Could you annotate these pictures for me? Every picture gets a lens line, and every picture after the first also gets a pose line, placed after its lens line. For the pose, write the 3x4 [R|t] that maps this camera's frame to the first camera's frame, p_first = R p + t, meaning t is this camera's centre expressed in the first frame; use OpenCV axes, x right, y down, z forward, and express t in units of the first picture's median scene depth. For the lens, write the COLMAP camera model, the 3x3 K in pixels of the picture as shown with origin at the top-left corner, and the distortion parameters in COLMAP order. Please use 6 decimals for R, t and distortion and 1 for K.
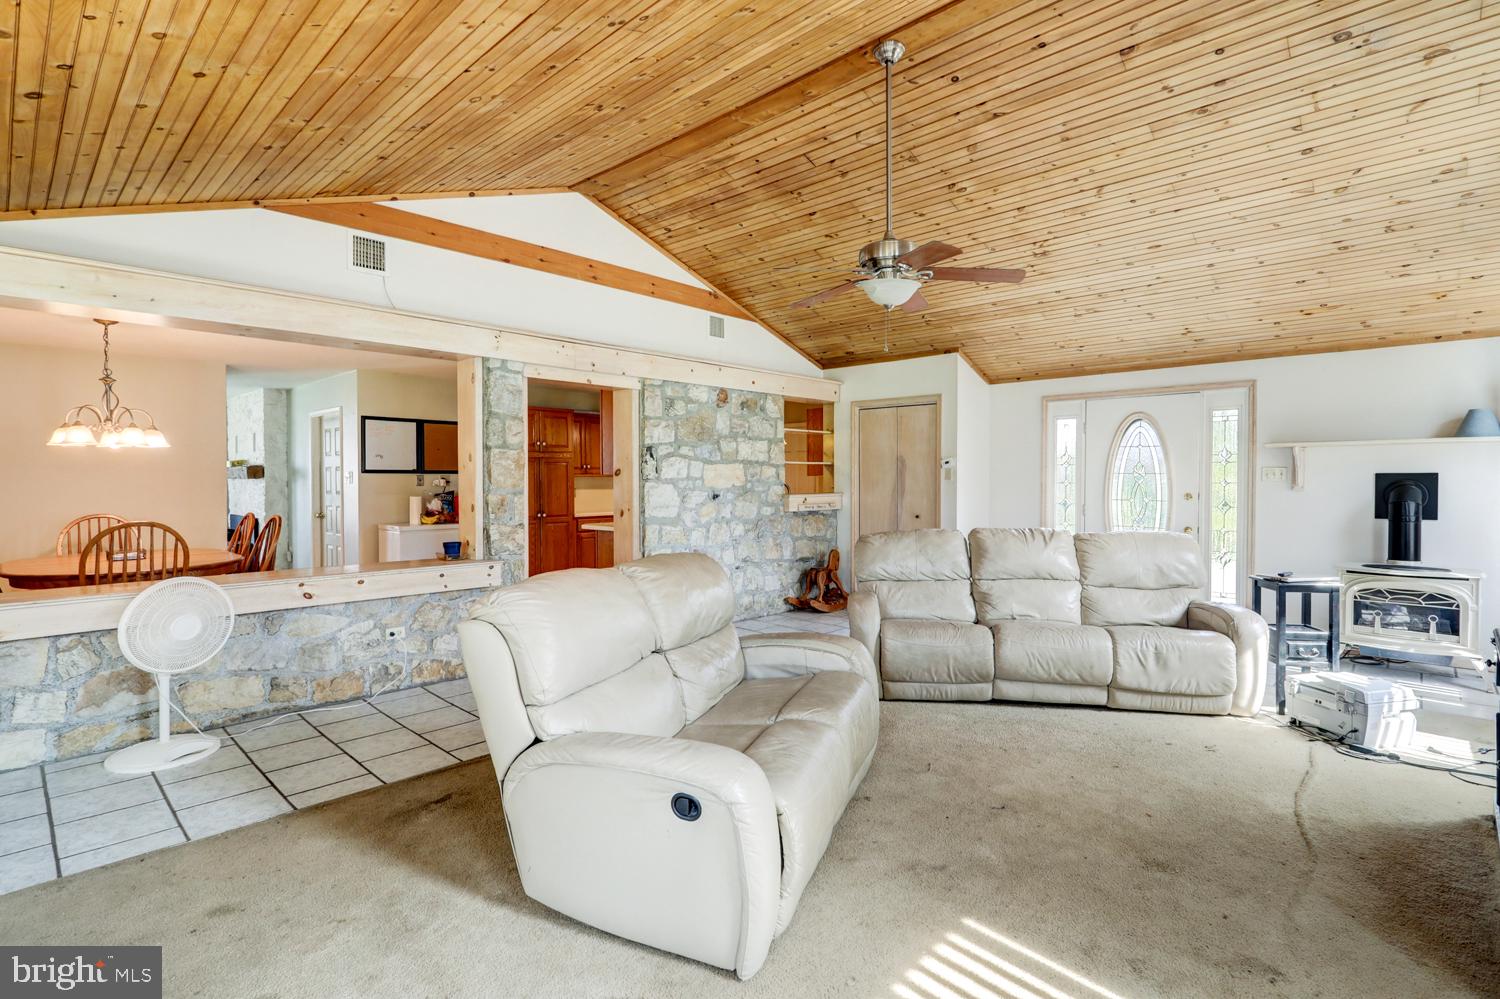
lens RADIAL K [[721.7, 0, 754.7], [0, 721.7, 494.9], [0, 0, 1]] dist [-0.010405, 0.004064]
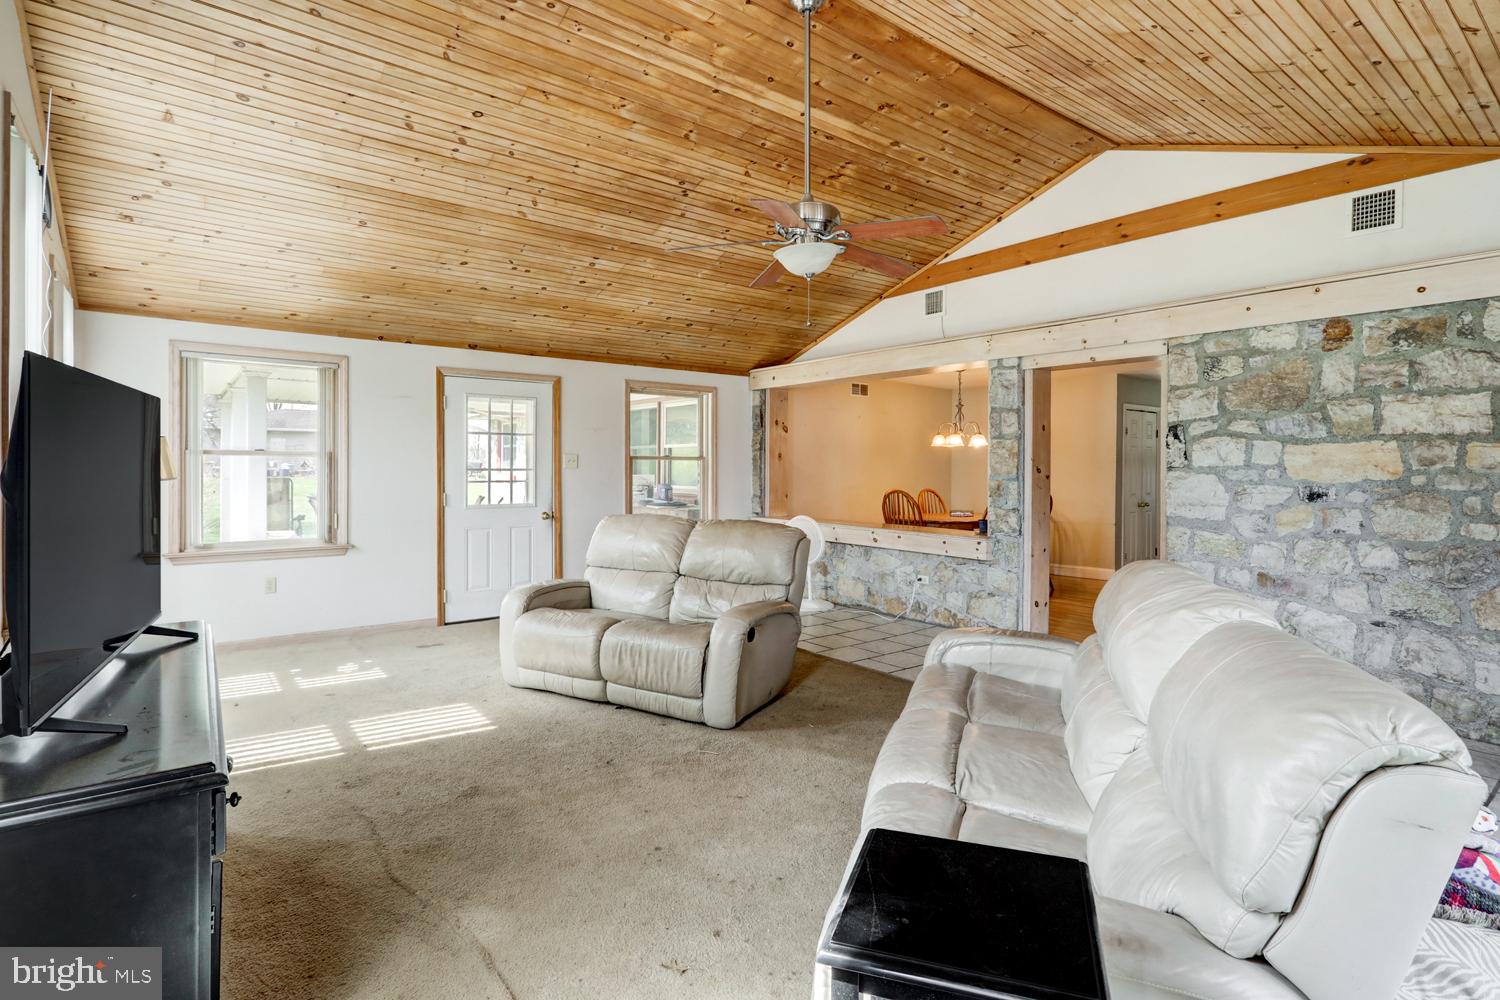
lens RADIAL K [[721.7, 0, 754.1], [0, 721.7, 474.4], [0, 0, 1]] dist [-0.010405, 0.004064]
pose [[-0.135626, 0.008975, -0.990719, 0.661890], [-0.029053, 0.999493, 0.013032, -0.010933], [0.990334, 0.030551, -0.135297, 0.642556]]
